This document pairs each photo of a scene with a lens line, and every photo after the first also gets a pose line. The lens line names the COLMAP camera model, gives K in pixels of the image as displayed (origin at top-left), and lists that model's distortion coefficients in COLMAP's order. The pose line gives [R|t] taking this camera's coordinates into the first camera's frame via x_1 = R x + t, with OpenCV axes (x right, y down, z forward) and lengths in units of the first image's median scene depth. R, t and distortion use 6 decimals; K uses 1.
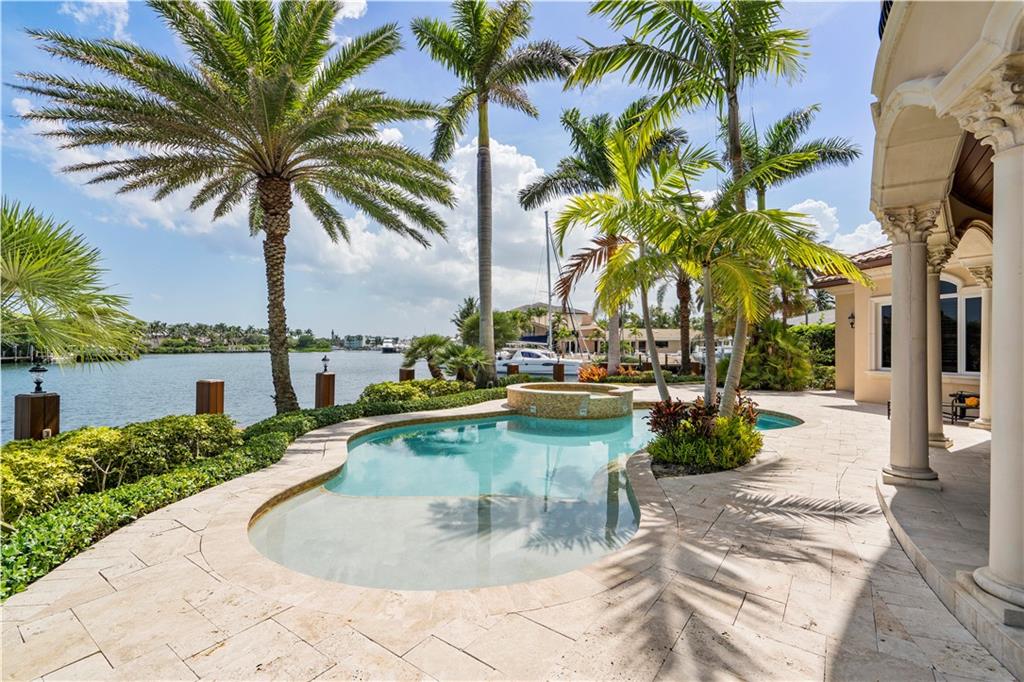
lens RADIAL K [[469.9, 0, 512.0], [0, 469.9, 341.0], [0, 0, 1]] dist [-0.002087, -0.000294]
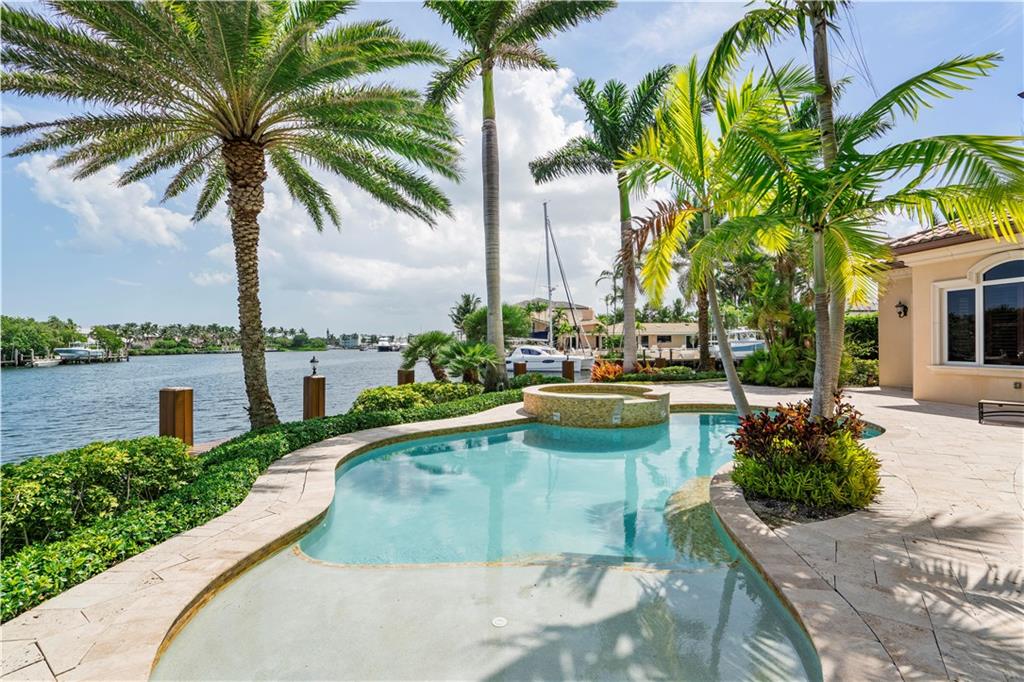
lens RADIAL K [[471.1, 0, 512.0], [0, 471.1, 341.0], [0, 0, 1]] dist [0.000574, 0.000438]
pose [[0.999873, -0.013813, 0.007978, -0.032782], [0.013757, 0.999880, 0.007149, 0.000571], [-0.008076, -0.007038, 0.999943, 0.116446]]
